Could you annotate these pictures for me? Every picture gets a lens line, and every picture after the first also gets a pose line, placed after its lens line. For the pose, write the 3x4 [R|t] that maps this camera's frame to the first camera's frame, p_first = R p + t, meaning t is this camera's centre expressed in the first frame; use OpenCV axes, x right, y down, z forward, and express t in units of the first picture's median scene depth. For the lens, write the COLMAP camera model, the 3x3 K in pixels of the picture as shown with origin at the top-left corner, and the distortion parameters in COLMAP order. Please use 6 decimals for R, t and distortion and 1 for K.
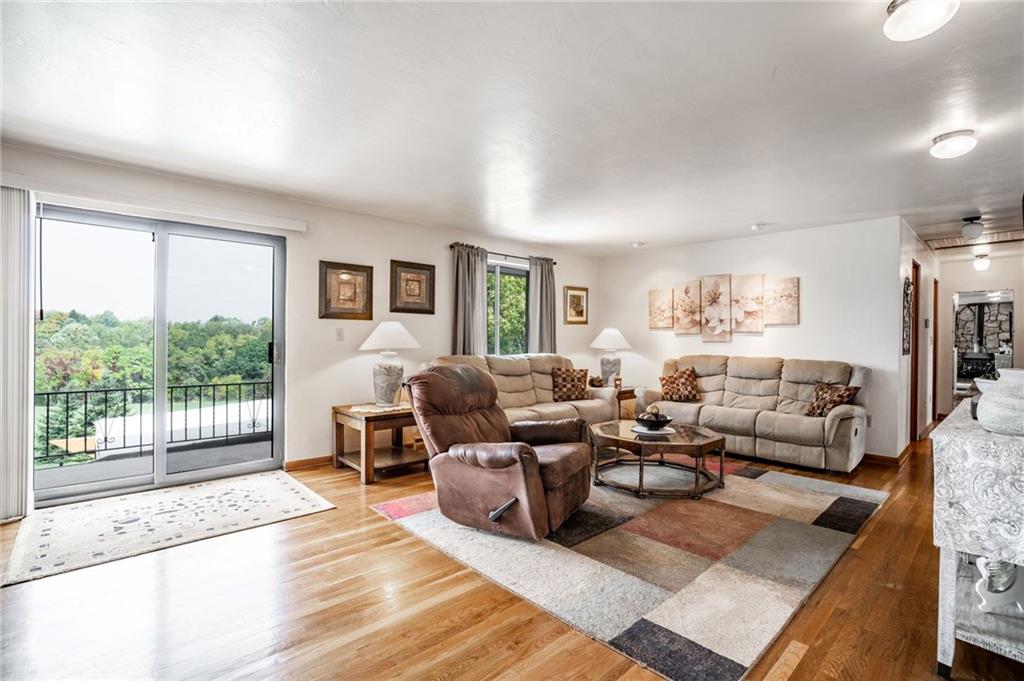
lens RADIAL K [[473.1, 0, 502.6], [0, 473.1, 336.2], [0, 0, 1]] dist [-0.028342, 0.000697]
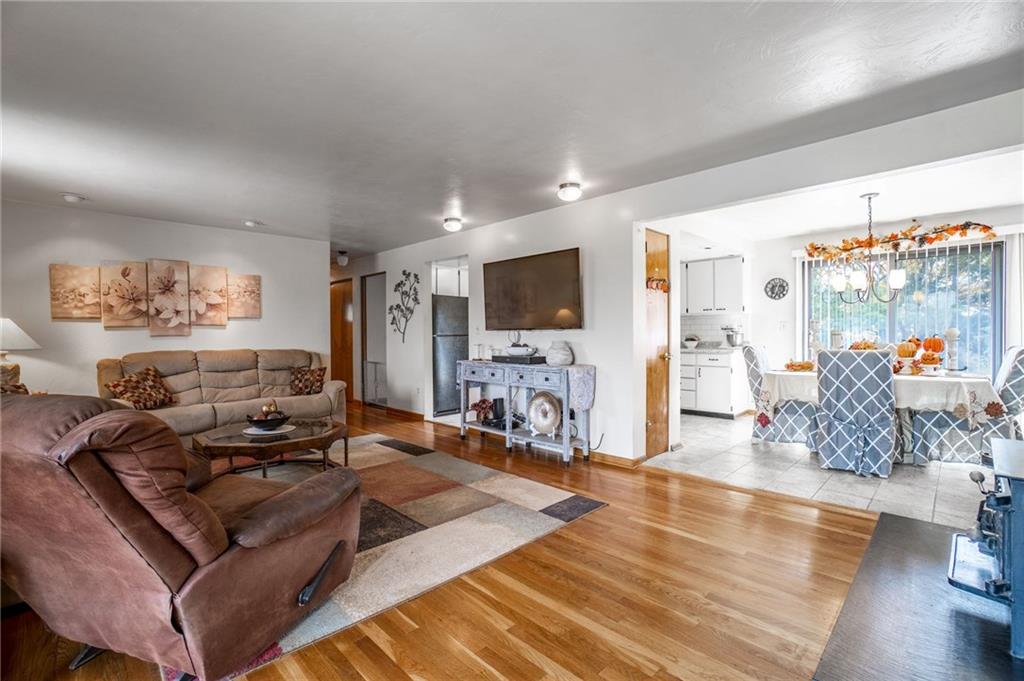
lens RADIAL K [[459.6, 0, 505.2], [0, 459.6, 339.0], [0, 0, 1]] dist [-0.032623, -0.000347]
pose [[-0.033924, -0.023915, 0.999138, -0.478564], [0.000257, 0.999713, 0.023938, -0.001717], [-0.999424, 0.001069, -0.033908, 0.462480]]
